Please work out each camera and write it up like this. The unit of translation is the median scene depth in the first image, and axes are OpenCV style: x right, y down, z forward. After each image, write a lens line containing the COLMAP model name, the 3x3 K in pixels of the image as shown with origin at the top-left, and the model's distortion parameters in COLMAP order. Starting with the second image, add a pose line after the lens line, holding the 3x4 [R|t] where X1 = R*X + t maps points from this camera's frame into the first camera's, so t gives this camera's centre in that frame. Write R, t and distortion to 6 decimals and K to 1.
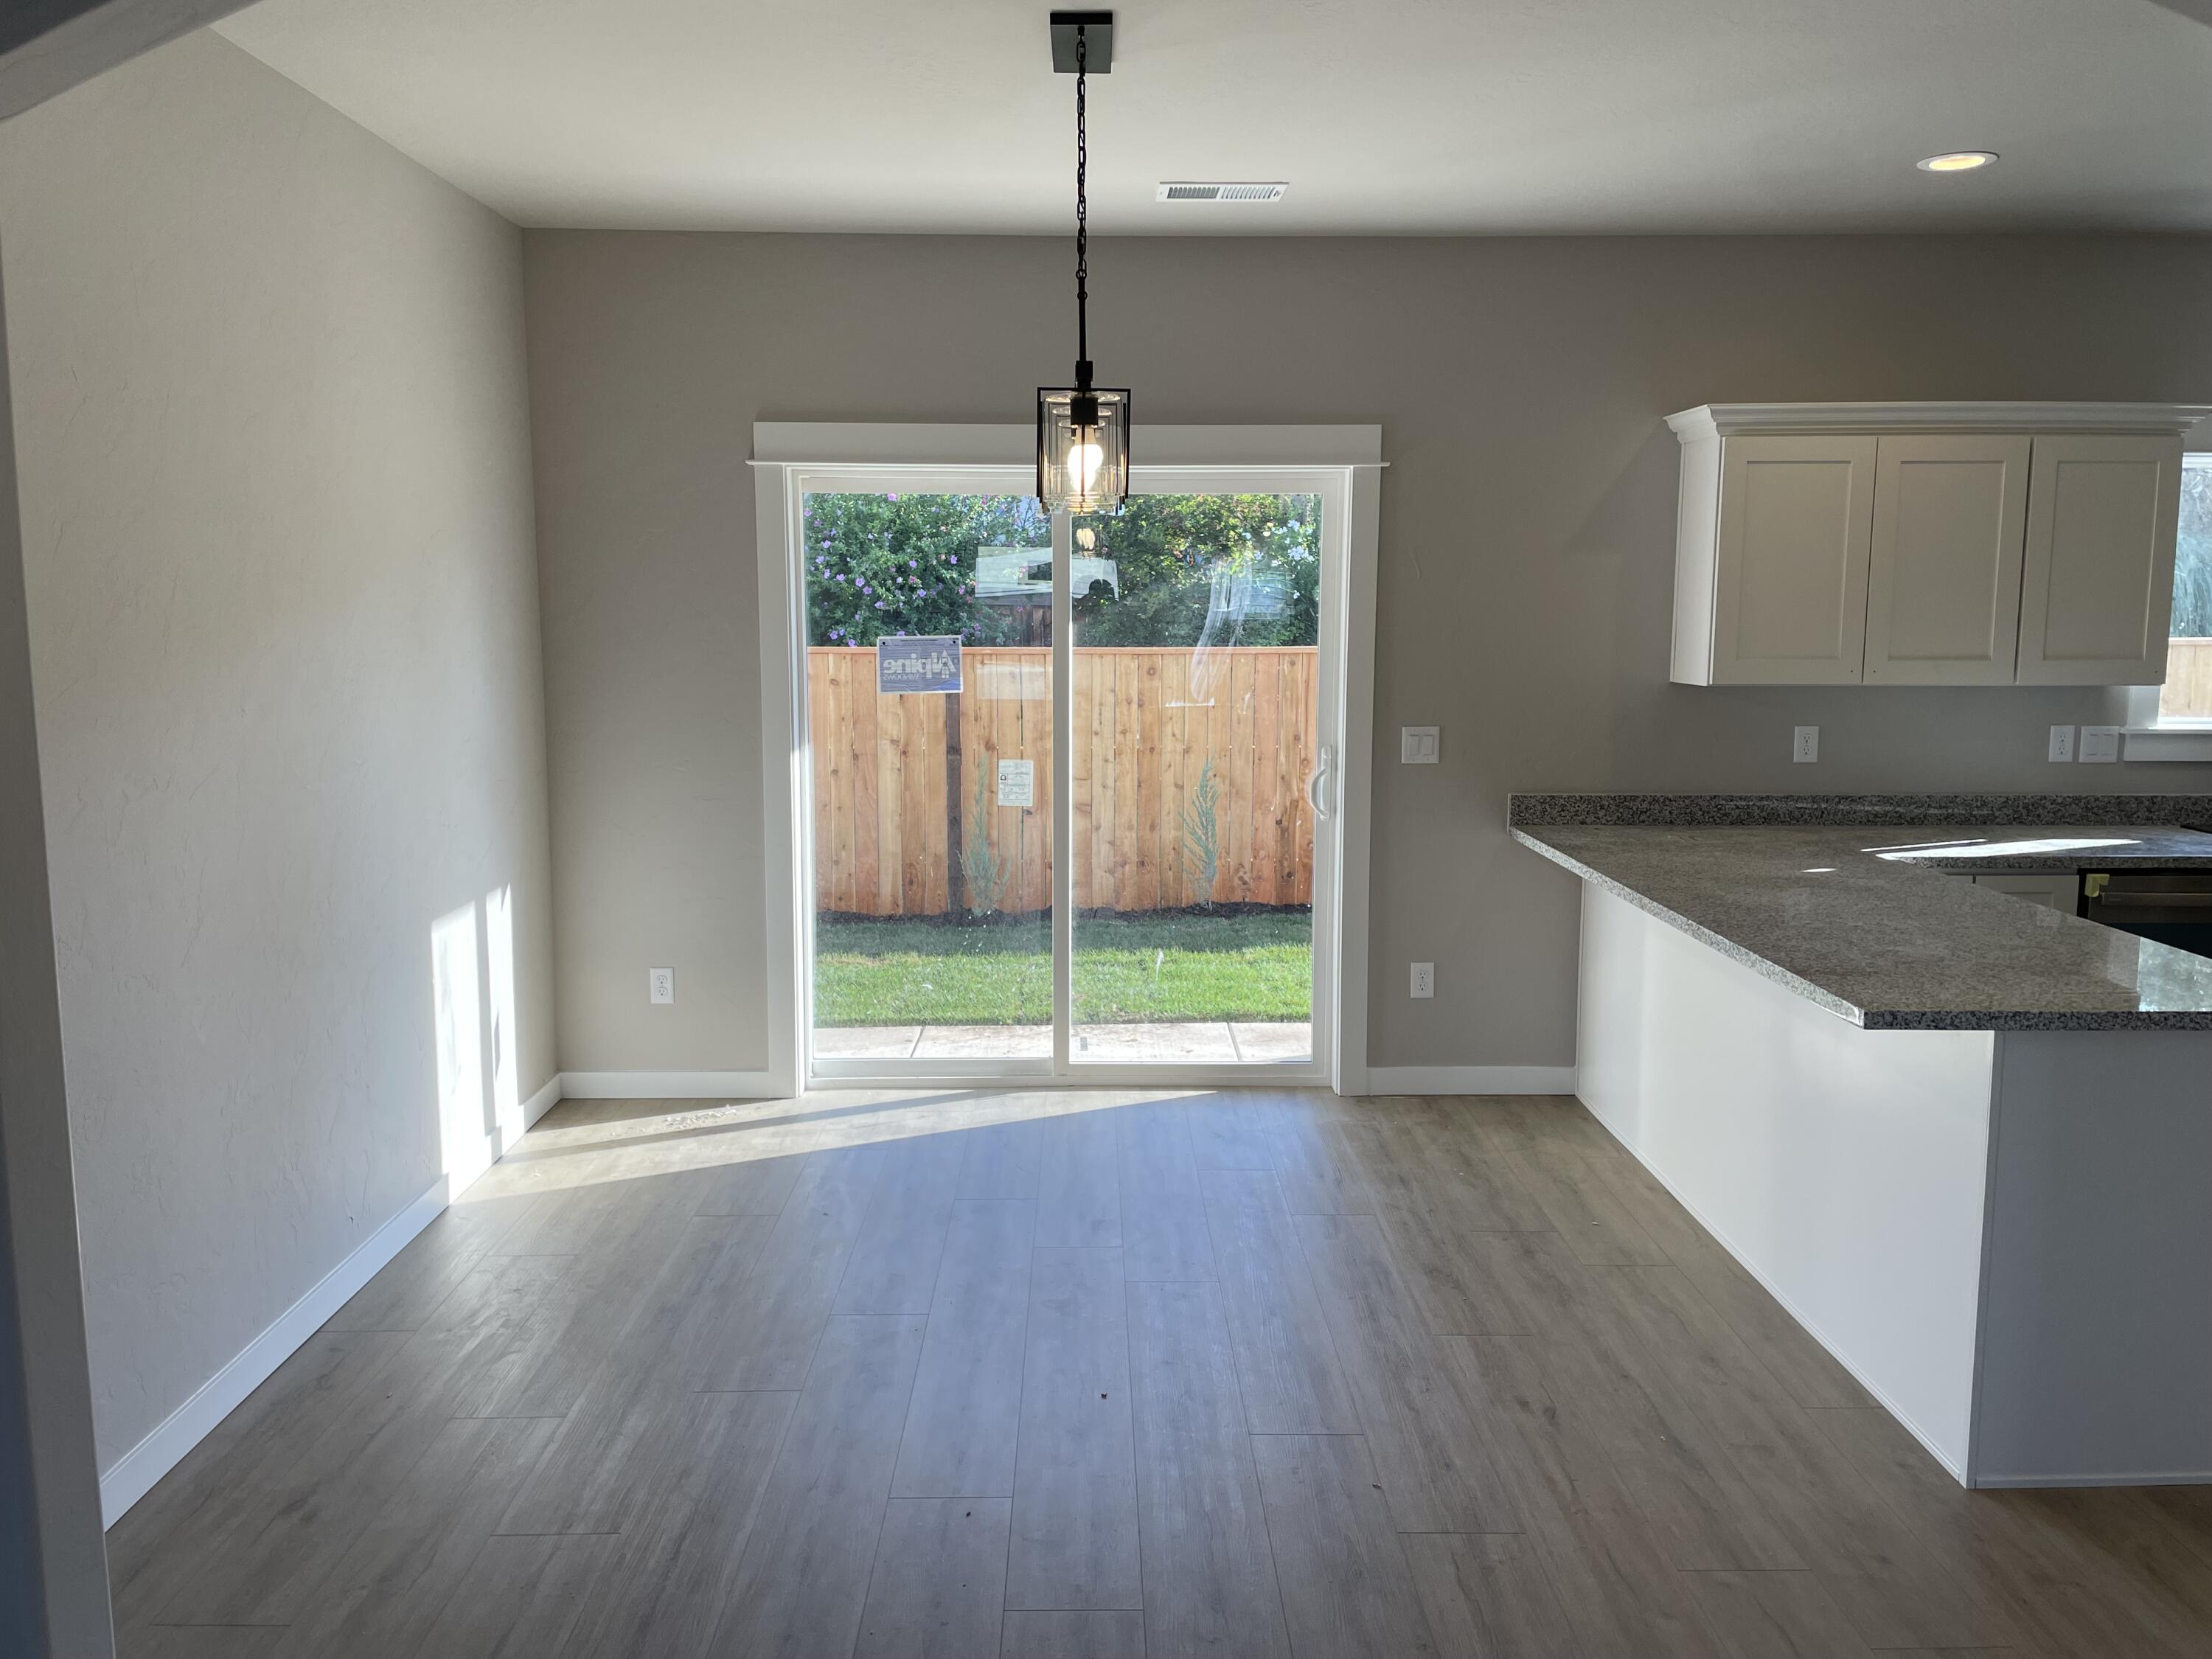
lens RADIAL K [[1673.7, 0, 1103.1], [0, 1673.7, 829.1], [0, 0, 1]] dist [0.042048, -0.003074]
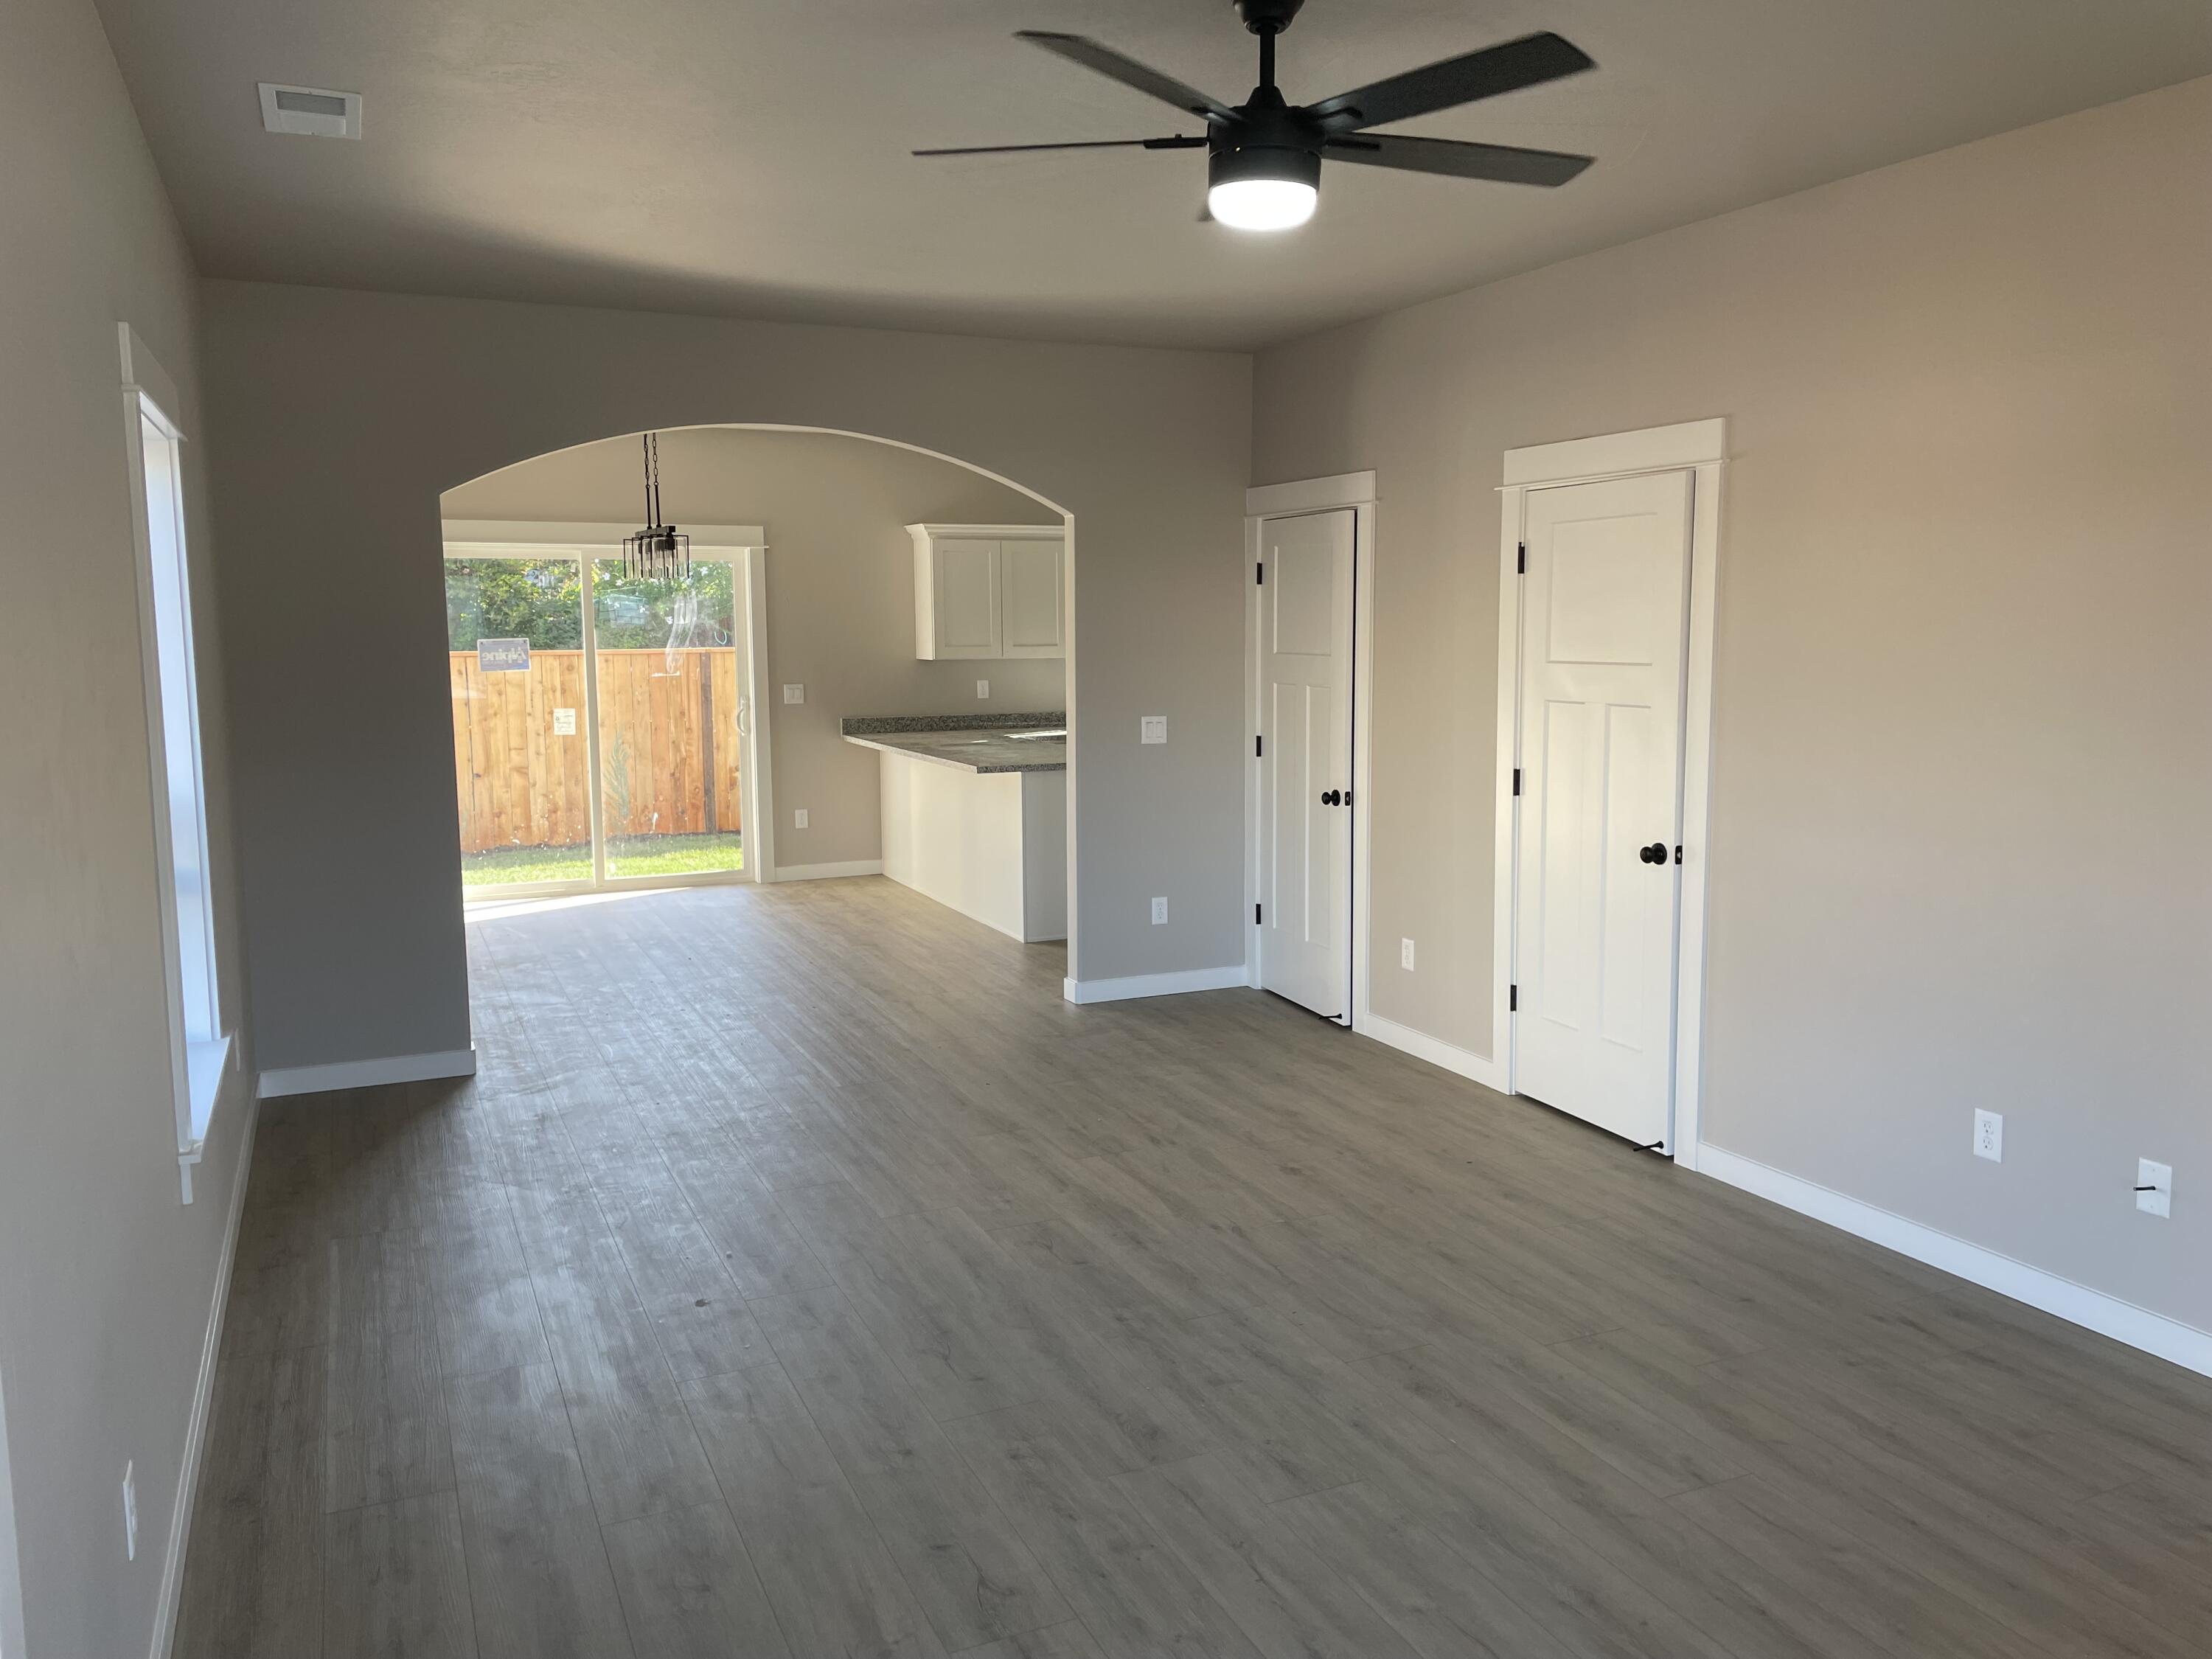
lens RADIAL K [[1673.7, 0, 1108.1], [0, 1673.7, 832.6], [0, 0, 1]] dist [0.042048, -0.003074]
pose [[0.916507, -0.055516, 0.396147, -0.241720], [0.057375, 0.998327, 0.007166, 0.111638], [-0.395882, 0.016161, 0.918159, -0.868936]]
